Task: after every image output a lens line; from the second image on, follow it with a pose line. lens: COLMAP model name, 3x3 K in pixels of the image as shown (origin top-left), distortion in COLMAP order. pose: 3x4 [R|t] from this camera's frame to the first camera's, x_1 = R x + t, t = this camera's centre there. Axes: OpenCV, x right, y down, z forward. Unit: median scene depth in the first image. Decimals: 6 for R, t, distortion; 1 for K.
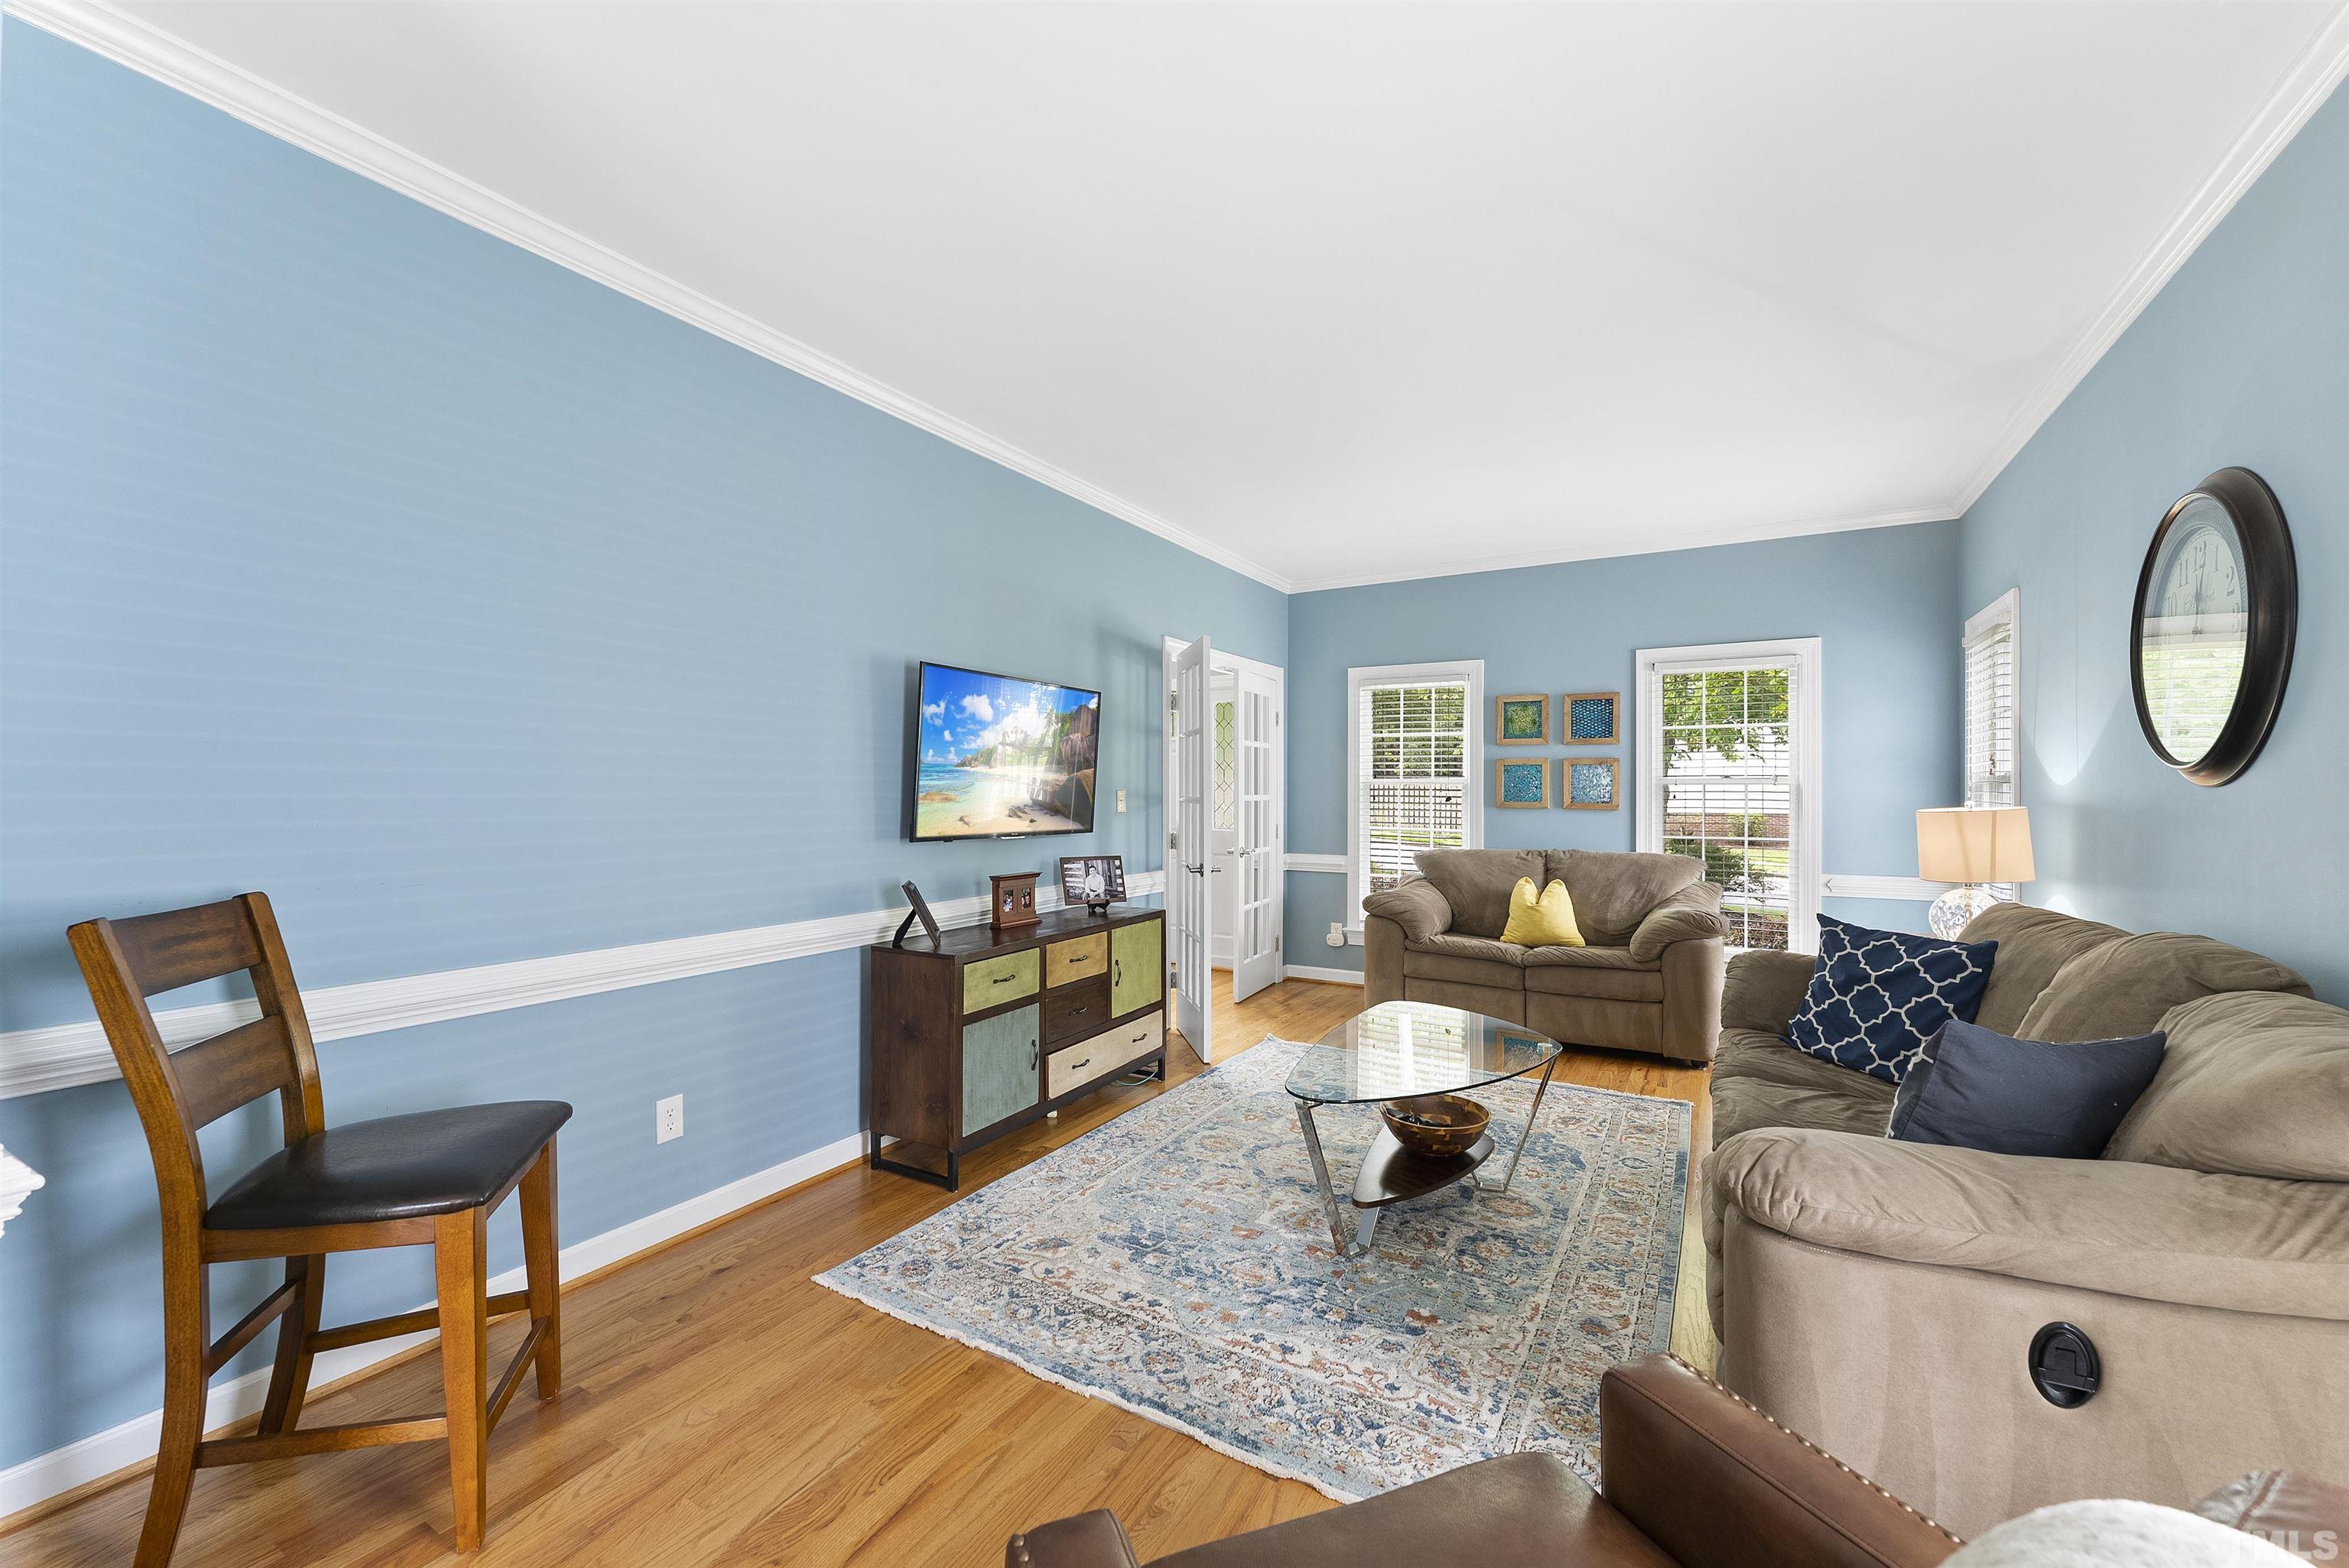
lens RADIAL K [[944.9, 0, 1176.4], [0, 944.9, 790.7], [0, 0, 1]] dist [-0.001373, -0.000075]
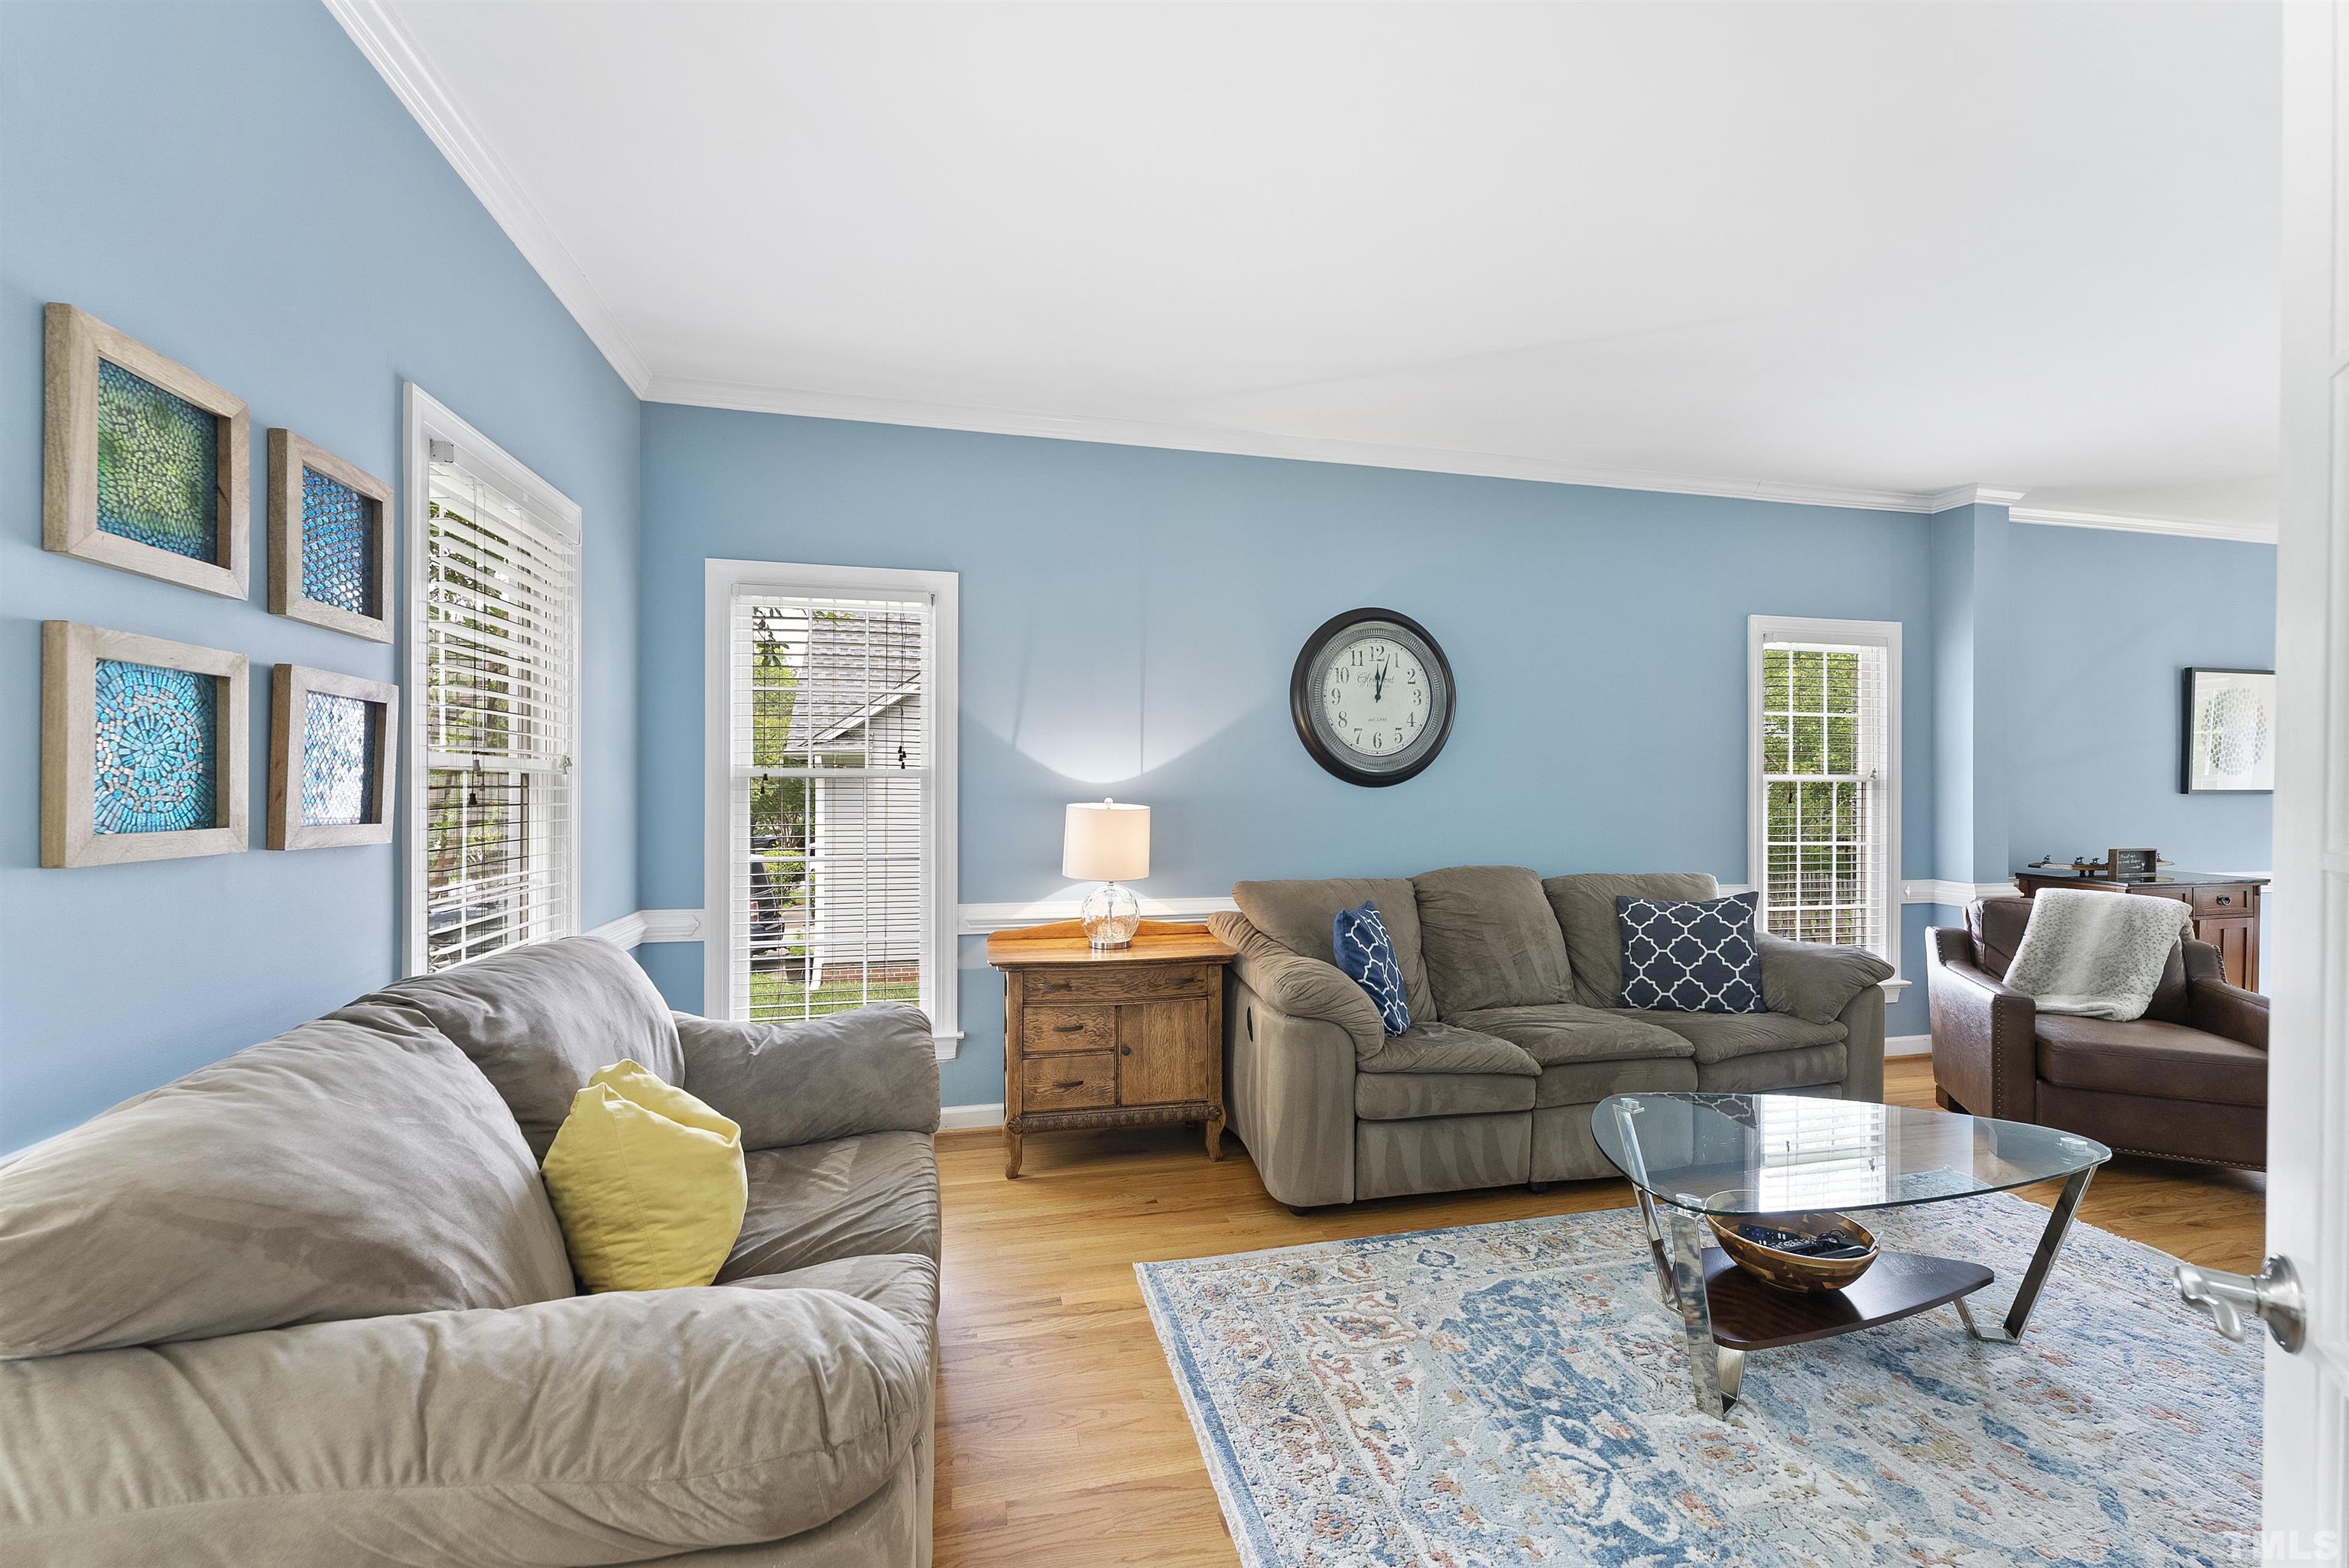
lens RADIAL K [[944.9, 0, 1168.9], [0, 944.9, 786.1], [0, 0, 1]] dist [-0.001373, -0.000075]
pose [[-0.685944, -0.001070, 0.727653, 0.068168], [-0.002430, 0.999997, -0.000820, 0.000462], [-0.727650, -0.002330, -0.685945, 1.805847]]
